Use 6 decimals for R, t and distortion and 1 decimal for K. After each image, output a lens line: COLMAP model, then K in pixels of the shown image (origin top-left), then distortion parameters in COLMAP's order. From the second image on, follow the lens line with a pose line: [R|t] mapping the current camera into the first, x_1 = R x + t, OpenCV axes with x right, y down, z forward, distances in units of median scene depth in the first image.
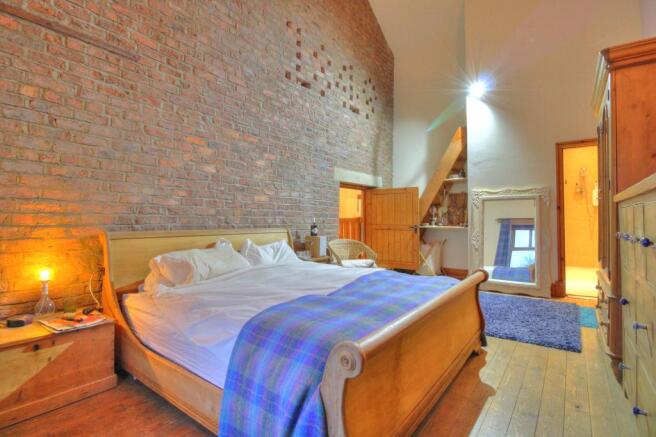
lens RADIAL K [[311.2, 0, 333.8], [0, 311.2, 219.9], [0, 0, 1]] dist [-0.010621, -0.002645]
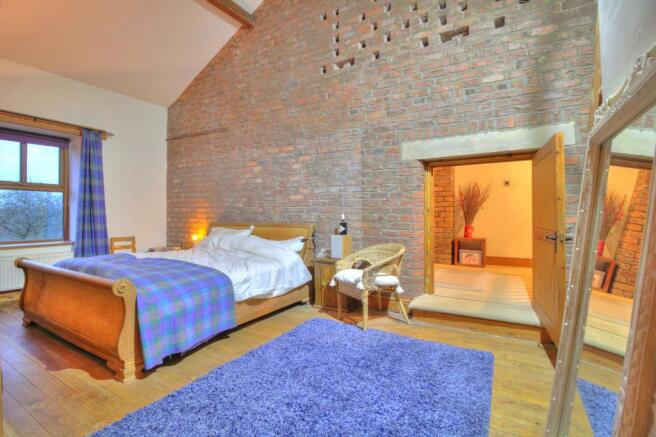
lens RADIAL K [[311.2, 0, 330.5], [0, 311.2, 214.7], [0, 0, 1]] dist [-0.010621, -0.002645]
pose [[0.107113, 0.005916, -0.994229, 0.915947], [-0.000776, 0.999982, 0.005866, -0.011981], [0.994247, 0.000143, 0.107116, 1.001297]]
